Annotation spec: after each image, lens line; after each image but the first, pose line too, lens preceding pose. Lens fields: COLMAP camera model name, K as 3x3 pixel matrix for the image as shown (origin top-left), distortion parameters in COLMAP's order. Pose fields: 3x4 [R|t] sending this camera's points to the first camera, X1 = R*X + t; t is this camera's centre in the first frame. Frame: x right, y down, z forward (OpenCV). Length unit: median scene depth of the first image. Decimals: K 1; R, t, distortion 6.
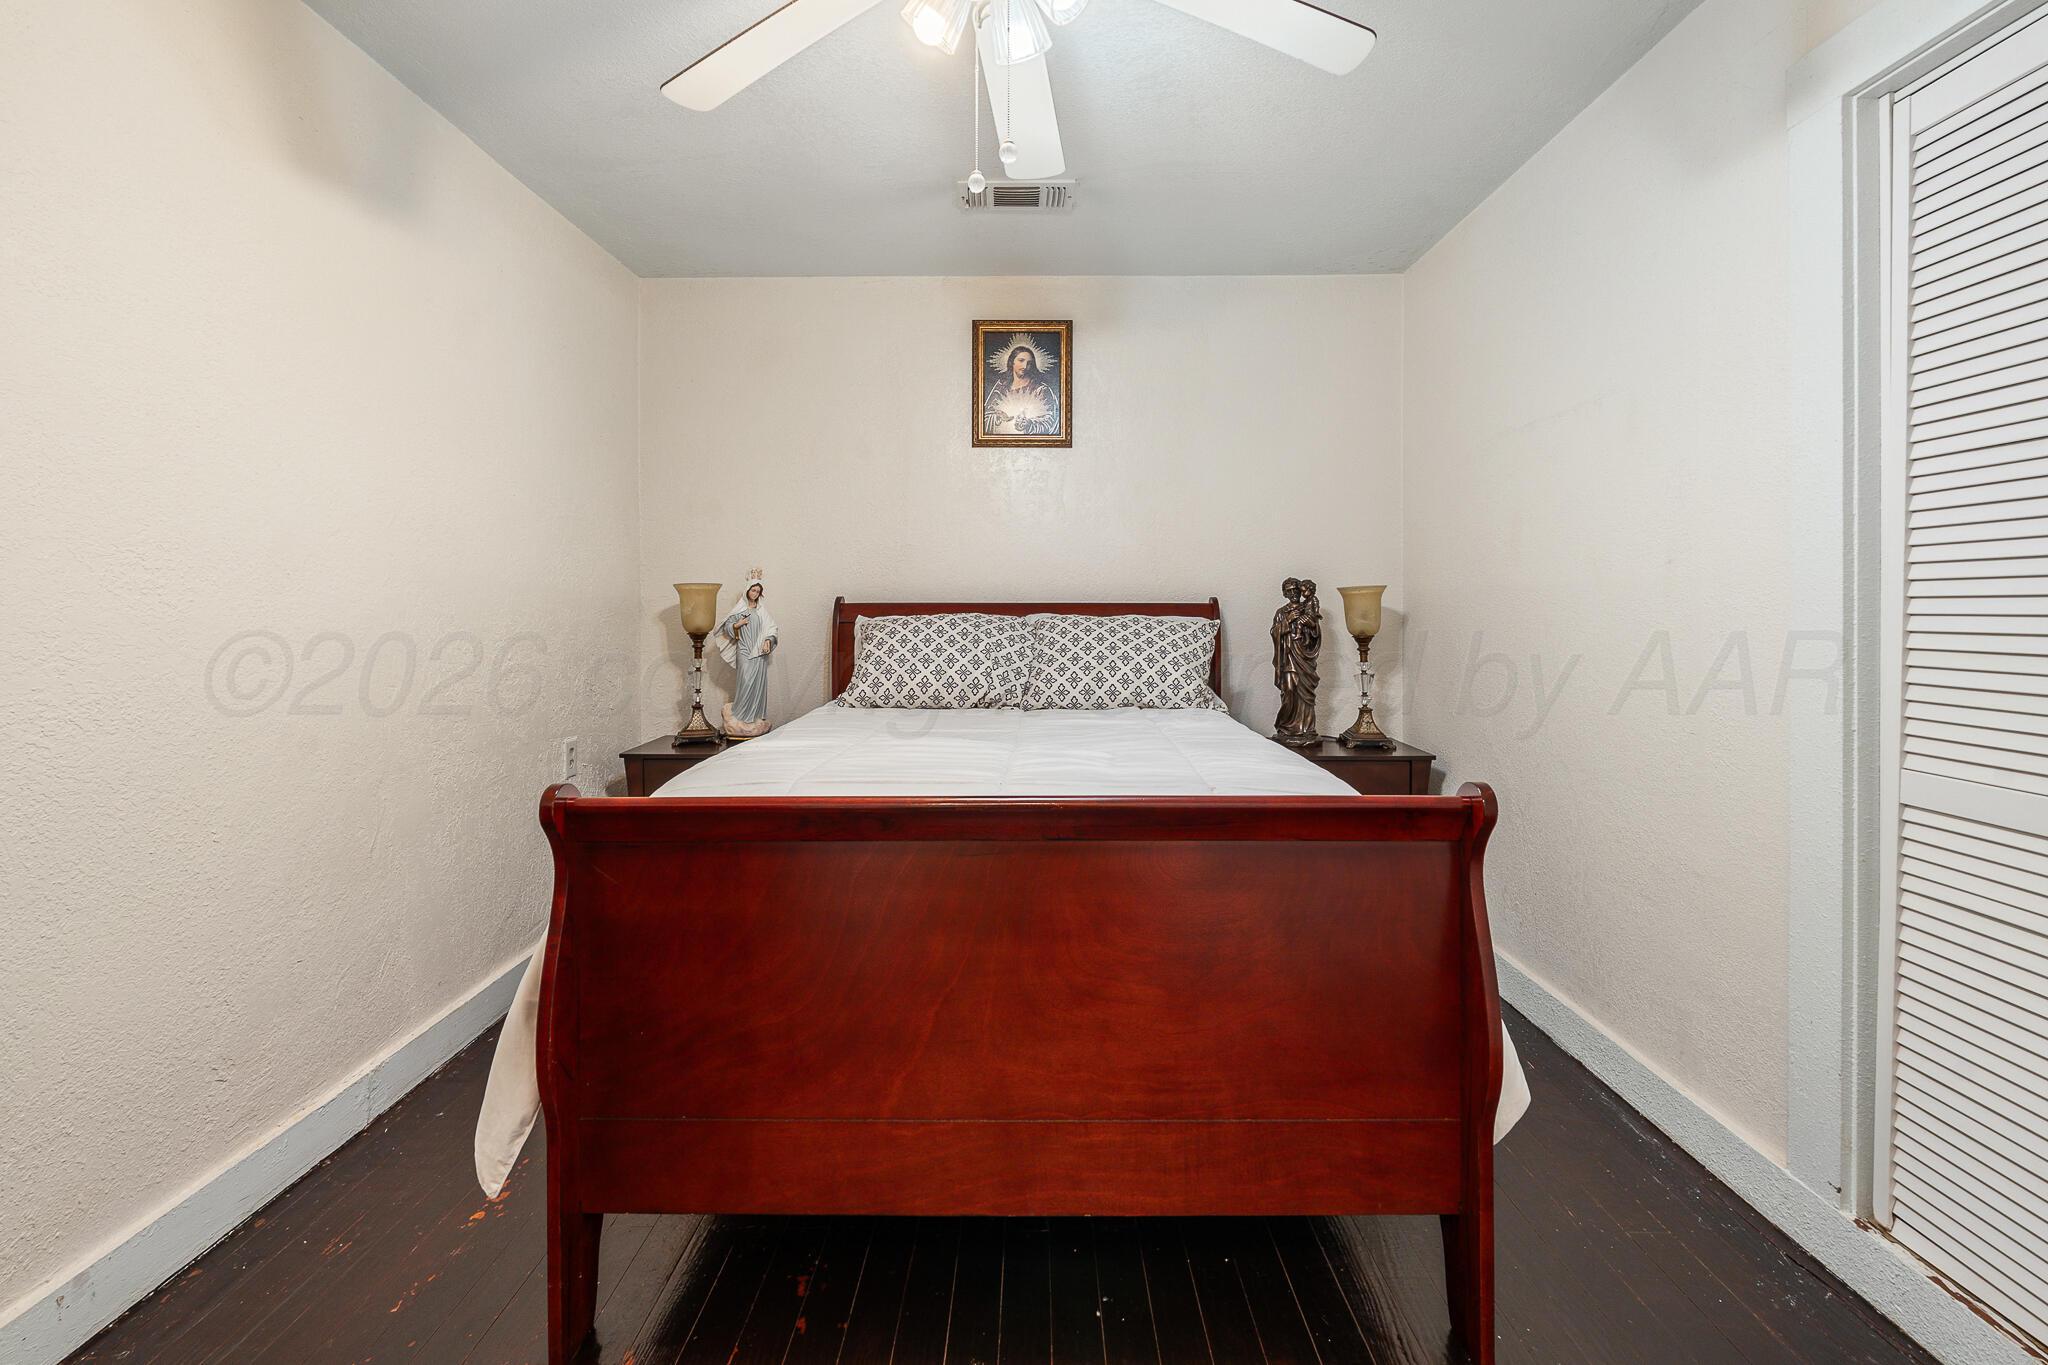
lens RADIAL K [[909.9, 0, 1084.6], [0, 909.9, 602.2], [0, 0, 1]] dist [0.000921, 0.001005]
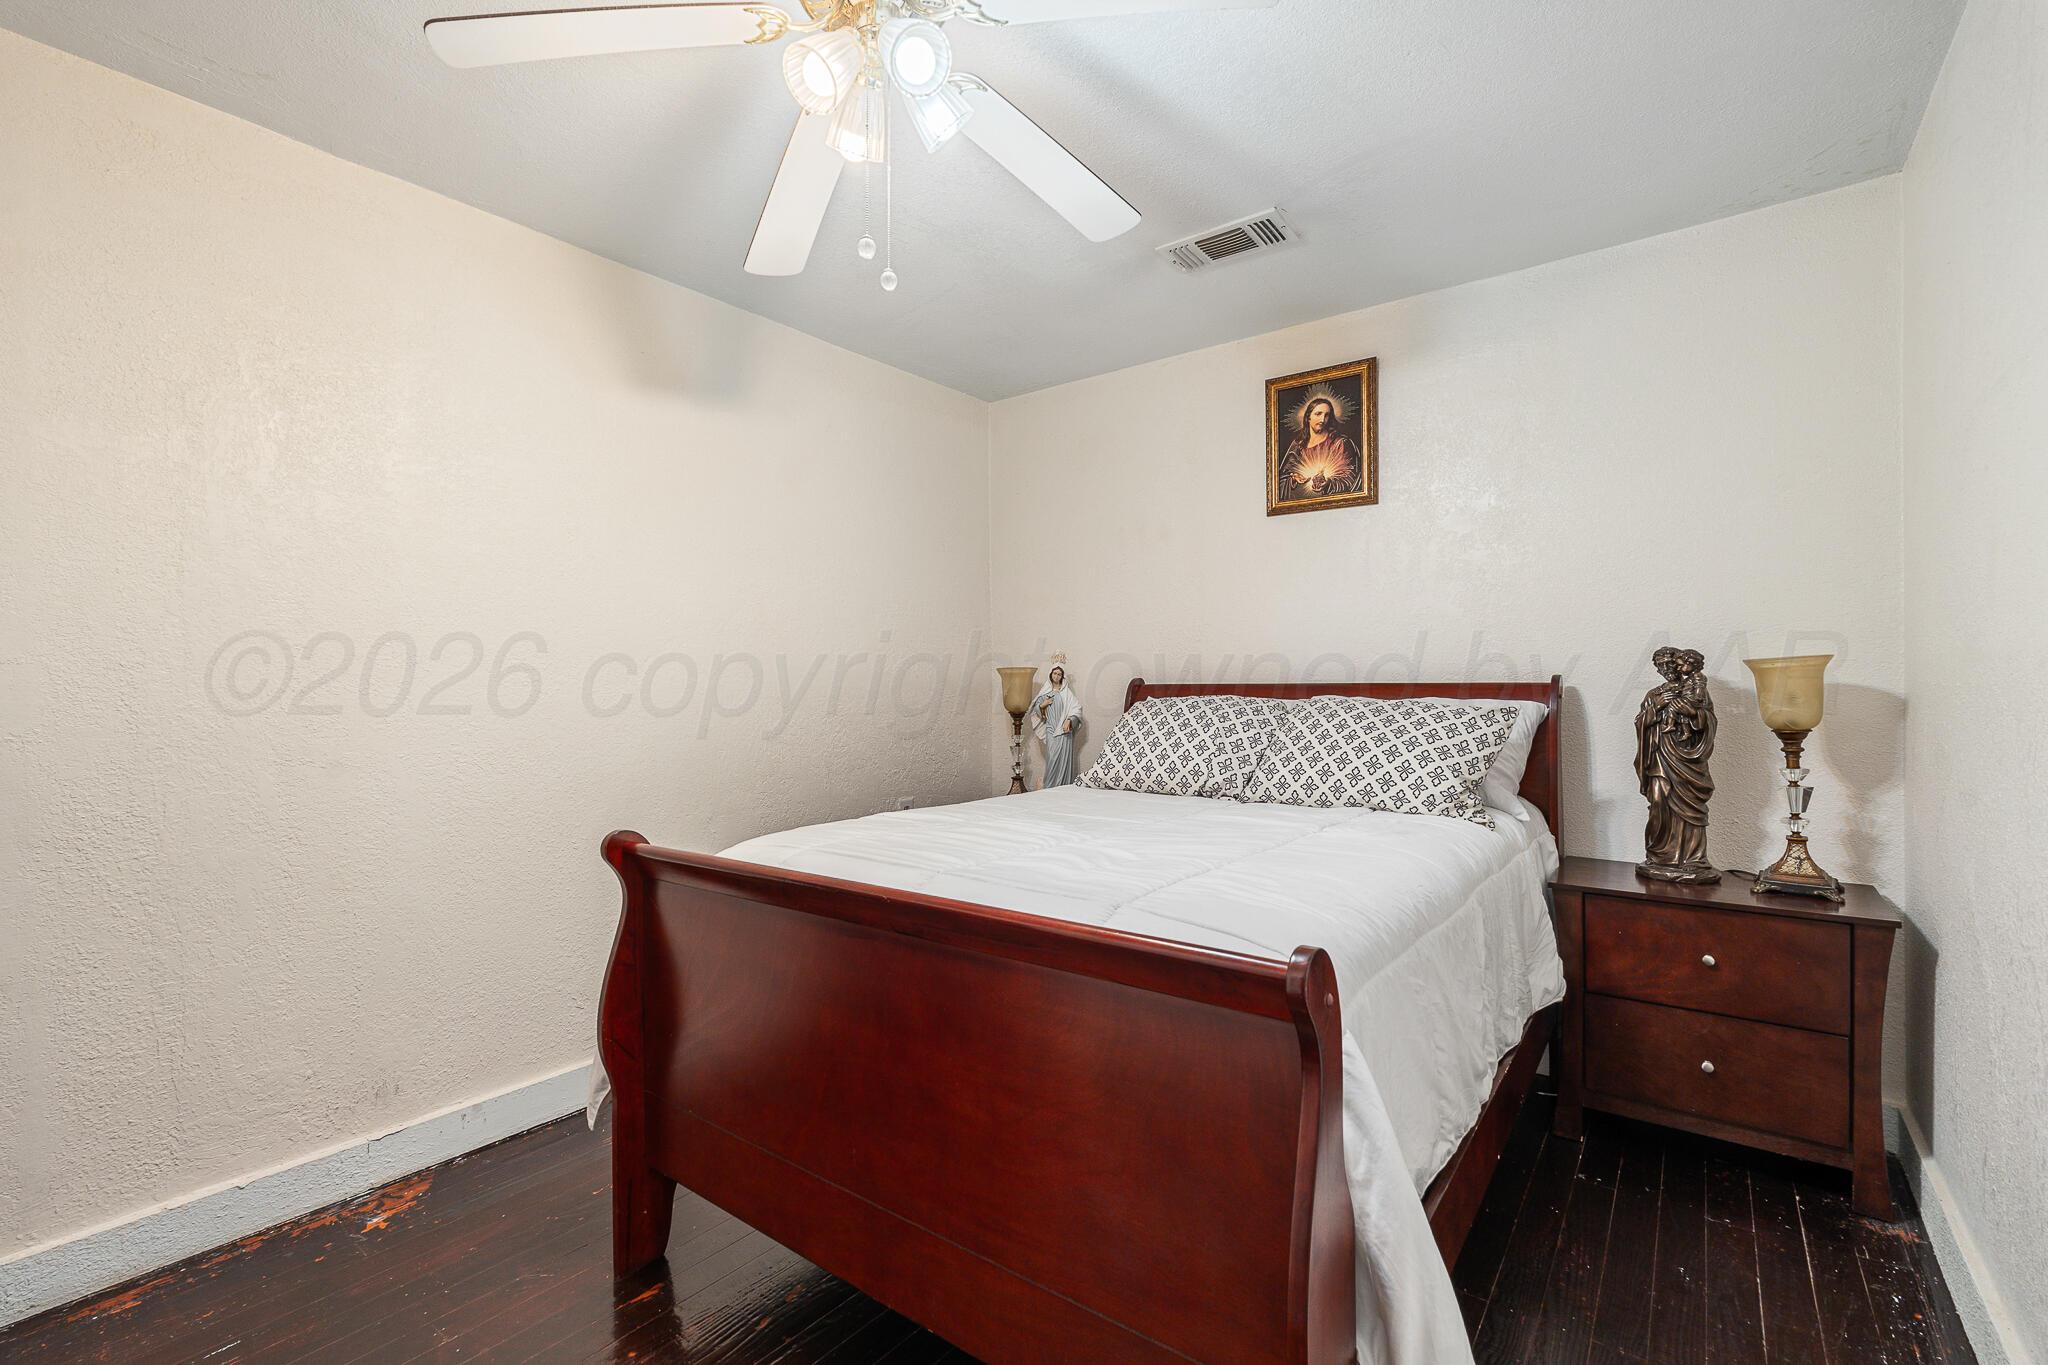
lens RADIAL K [[909.9, 0, 1027.3], [0, 909.9, 680.0], [0, 0, 1]] dist [0.000921, 0.001005]
pose [[0.799367, -0.007450, -0.600797, 0.260652], [0.008144, 0.999966, -0.001565, -0.003756], [0.600788, -0.003642, 0.799400, 0.115891]]
